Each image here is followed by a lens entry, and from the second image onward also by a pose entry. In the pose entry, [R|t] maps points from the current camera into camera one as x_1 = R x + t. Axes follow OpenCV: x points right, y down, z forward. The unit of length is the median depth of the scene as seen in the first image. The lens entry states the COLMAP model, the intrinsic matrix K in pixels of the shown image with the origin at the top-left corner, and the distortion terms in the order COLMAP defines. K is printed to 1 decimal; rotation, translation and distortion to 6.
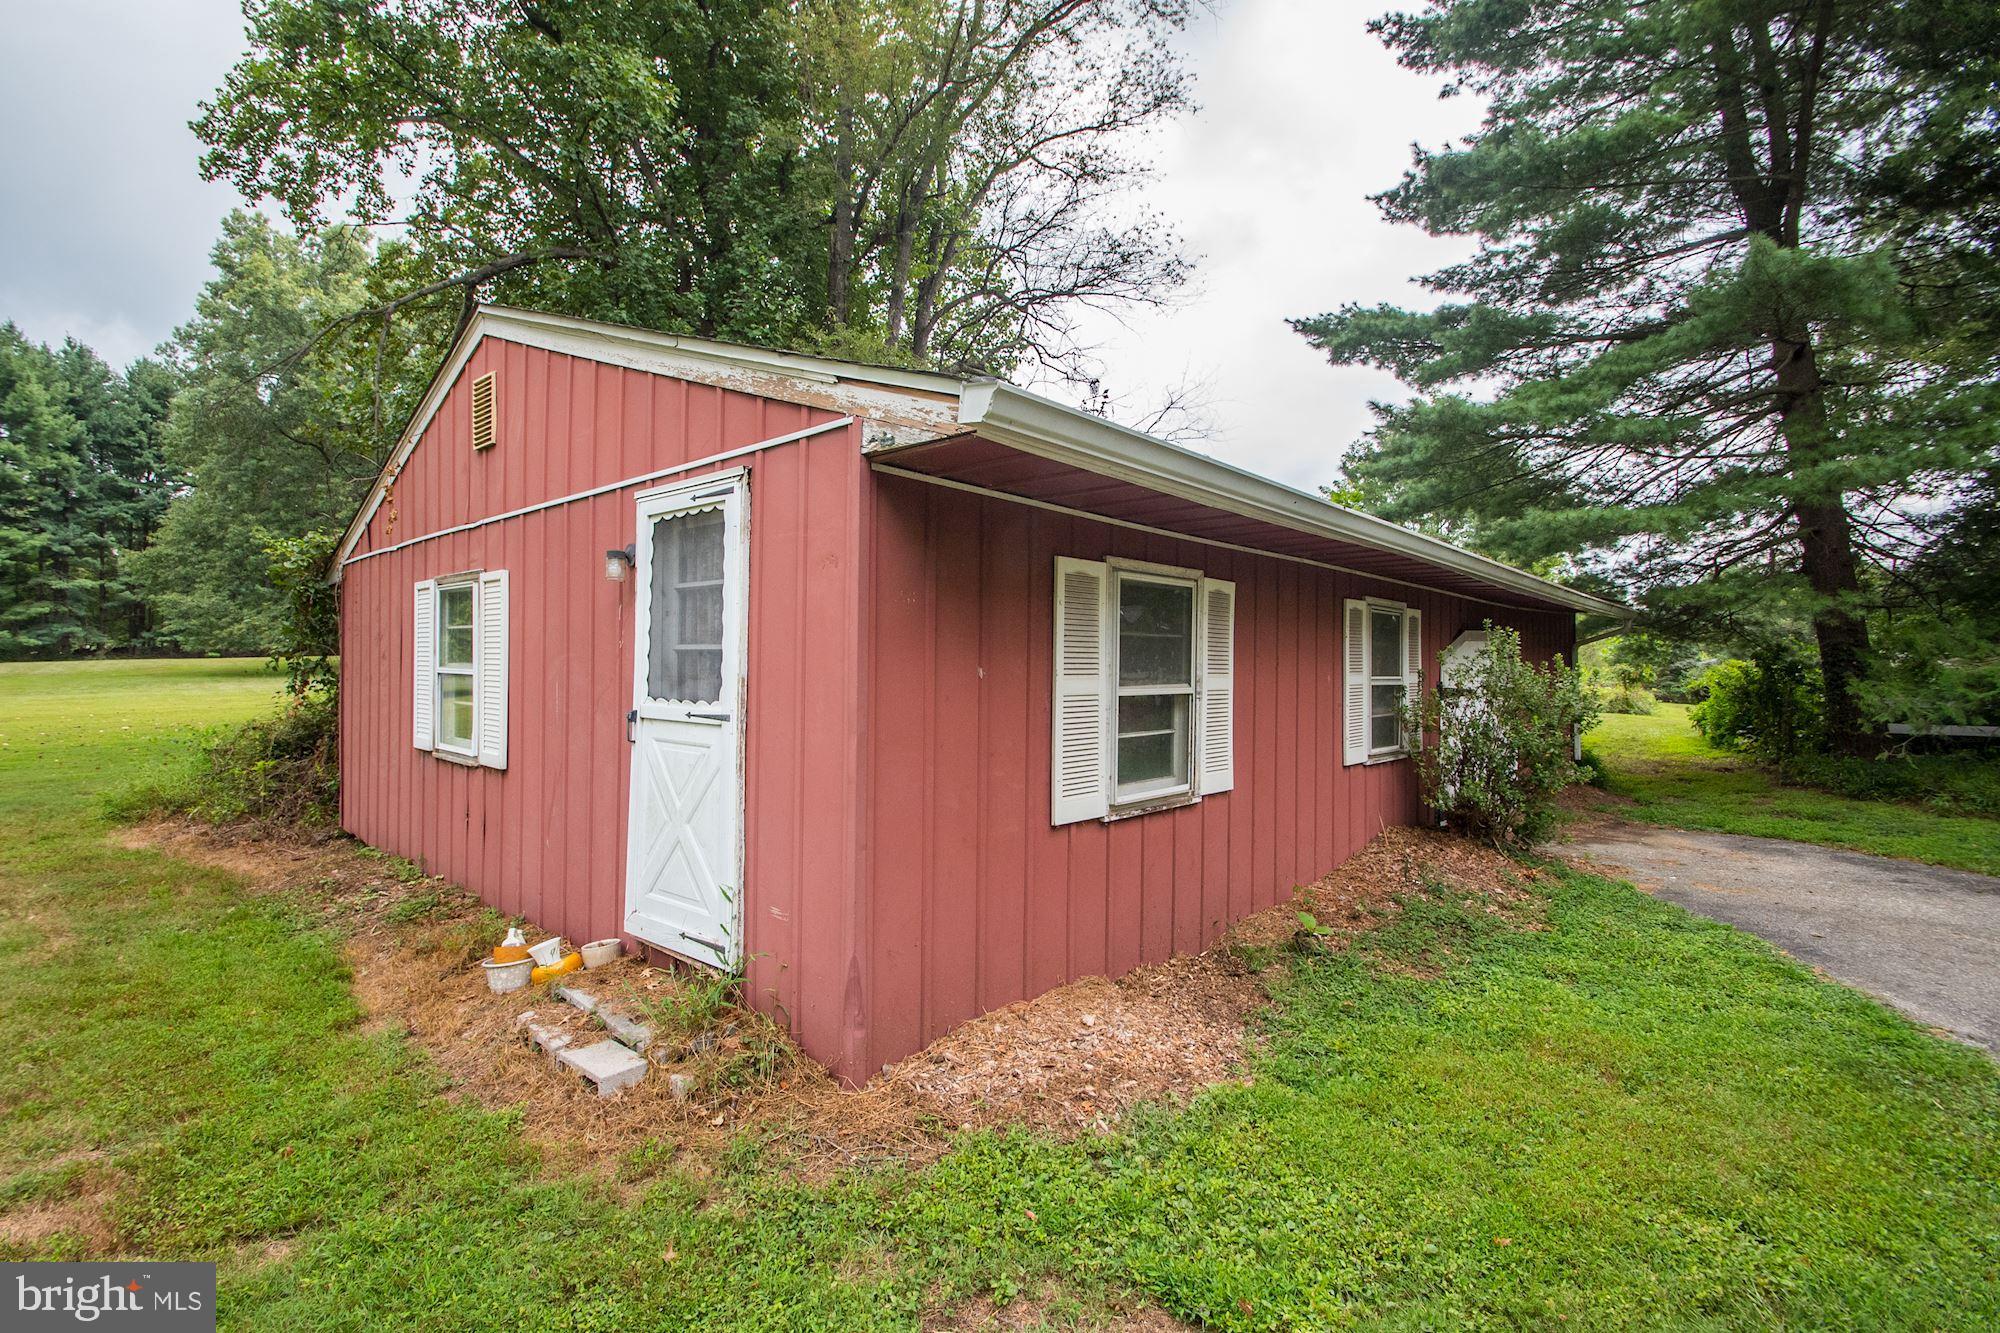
lens RADIAL K [[898.6, 0, 975.9], [0, 898.6, 656.6], [0, 0, 1]] dist [0.019608, -0.014099]
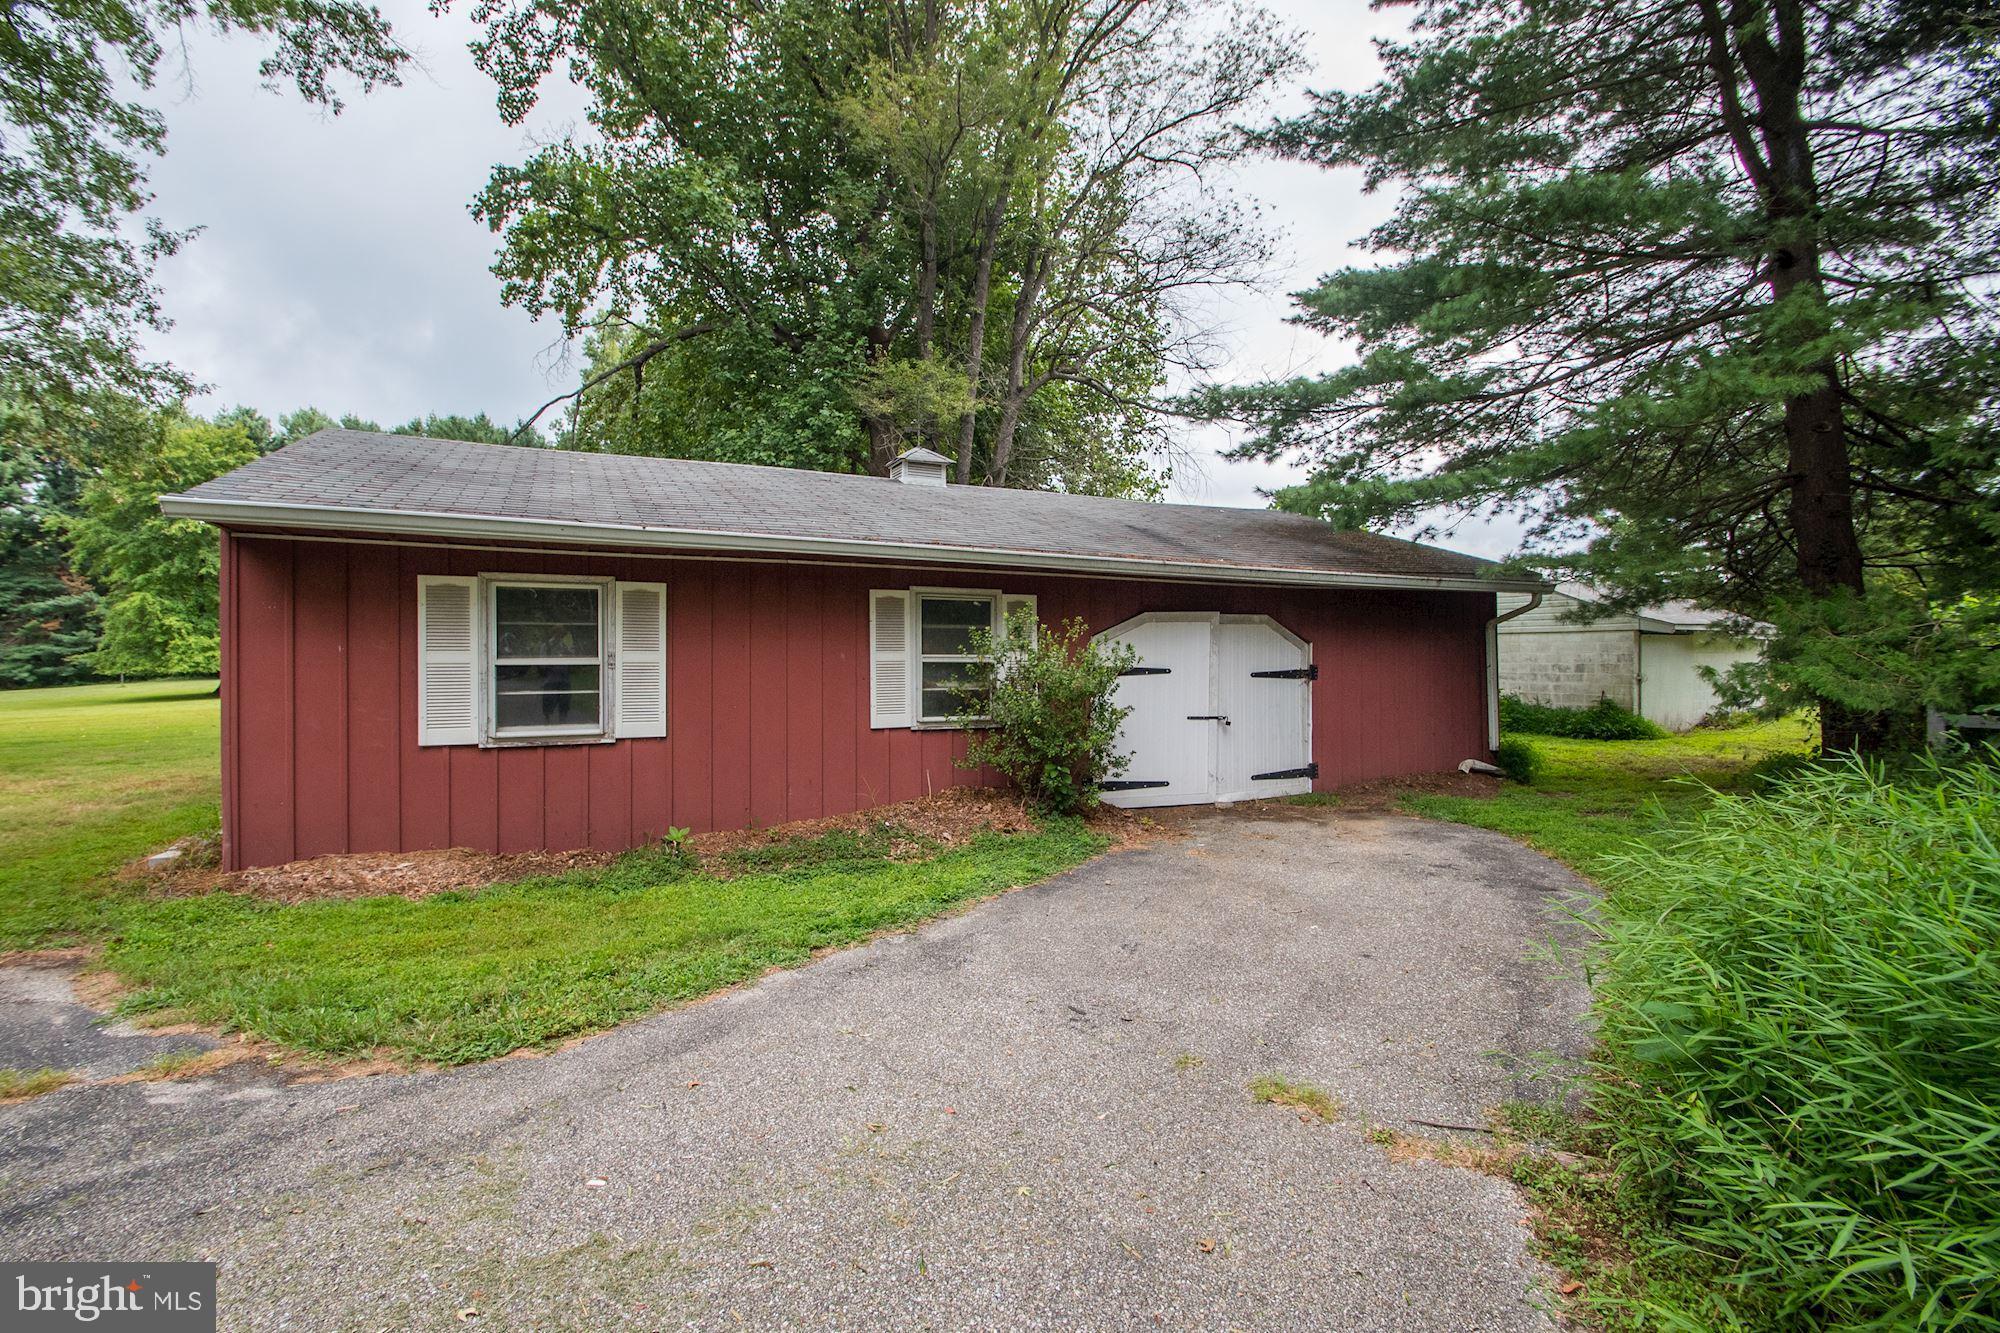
lens RADIAL K [[906.6, 0, 1000.0], [0, 906.6, 666.5], [0, 0, 1]] dist [0.019258, -0.000019]
pose [[0.930828, -0.004780, -0.365426, 1.342214], [0.010029, 0.999872, 0.012468, 0.031822], [0.365320, -0.015270, 0.930757, -0.095868]]
